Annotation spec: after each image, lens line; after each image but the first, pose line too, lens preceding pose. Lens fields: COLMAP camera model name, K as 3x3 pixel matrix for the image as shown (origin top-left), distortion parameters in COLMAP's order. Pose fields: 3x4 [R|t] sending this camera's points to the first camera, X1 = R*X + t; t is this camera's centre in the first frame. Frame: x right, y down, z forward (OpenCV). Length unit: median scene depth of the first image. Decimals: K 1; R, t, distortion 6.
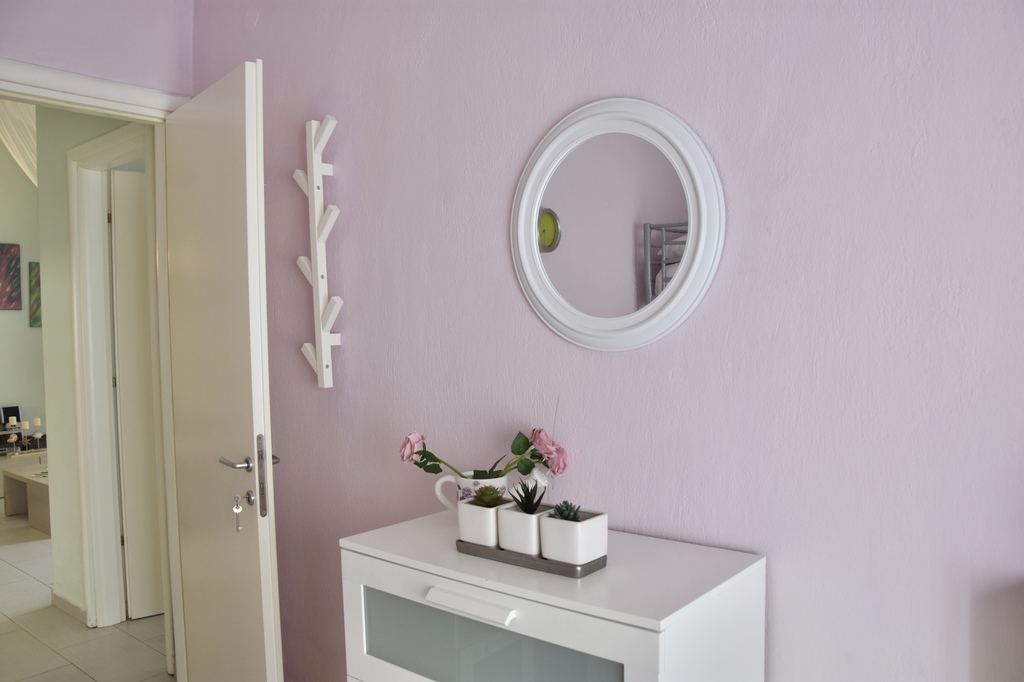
lens RADIAL K [[794.4, 0, 512.0], [0, 794.4, 341.0], [0, 0, 1]] dist [-0.139042, 0.099760]
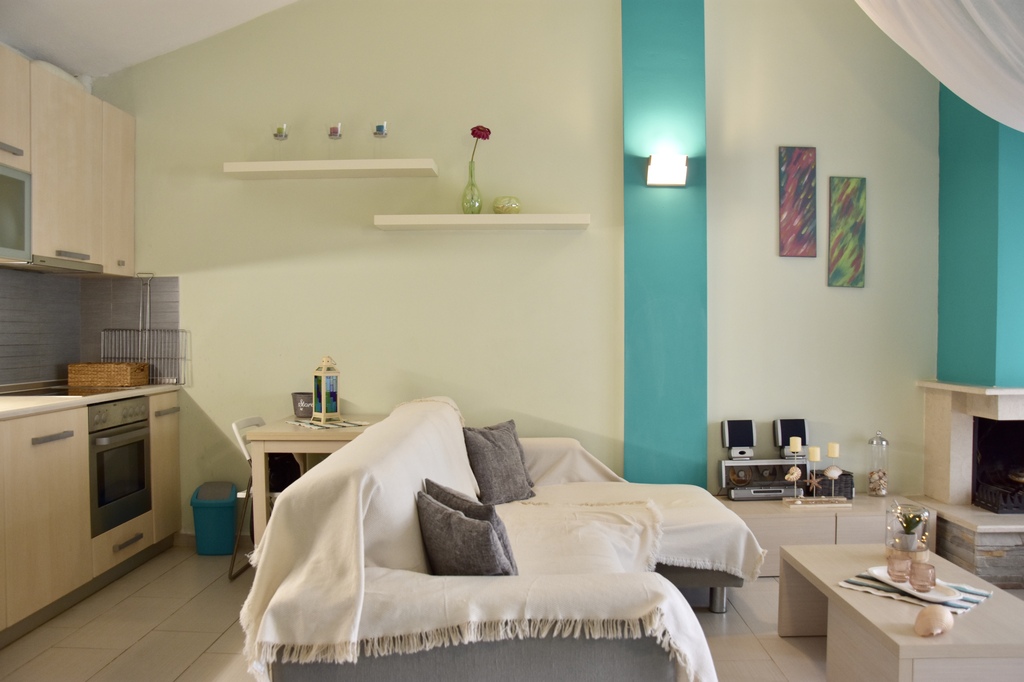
lens RADIAL K [[818.1, 0, 512.0], [0, 818.1, 341.0], [0, 0, 1]] dist [-0.149023, 0.116734]
pose [[0.626343, 0.034875, -0.778767, -0.317790], [-0.040593, 0.999103, 0.012094, 0.027743], [0.778490, 0.024037, 0.627197, 0.446141]]
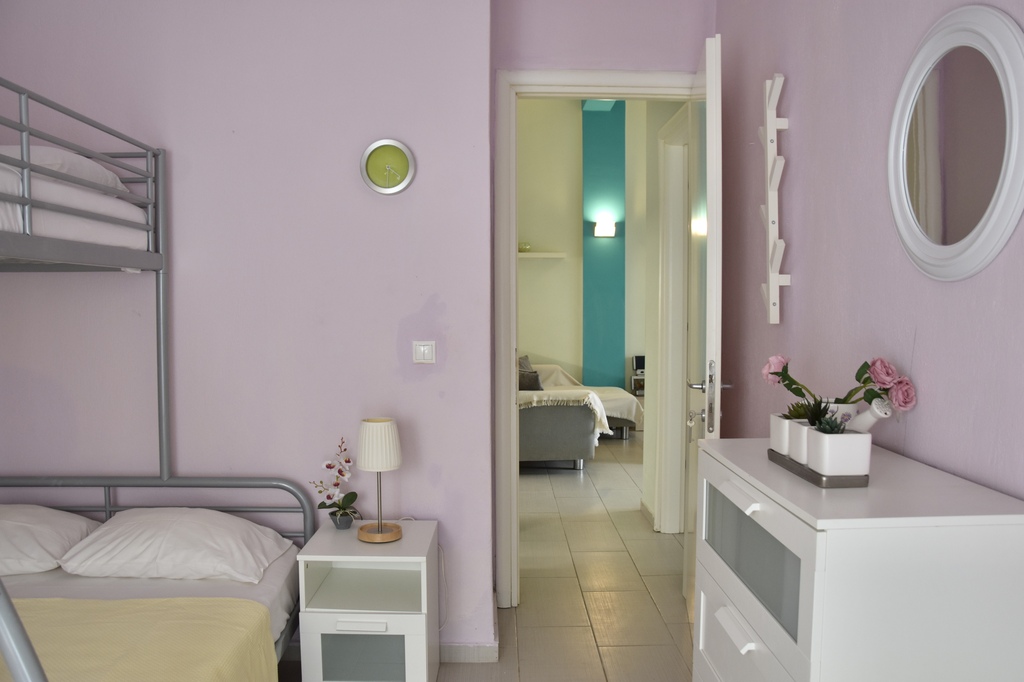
lens RADIAL K [[818.1, 0, 512.0], [0, 818.1, 341.0], [0, 0, 1]] dist [-0.149023, 0.116734]
pose [[0.656074, 0.060806, -0.752243, 0.125852], [-0.038710, 0.998148, 0.046922, 0.015184], [0.753703, -0.001665, 0.657213, -0.002825]]
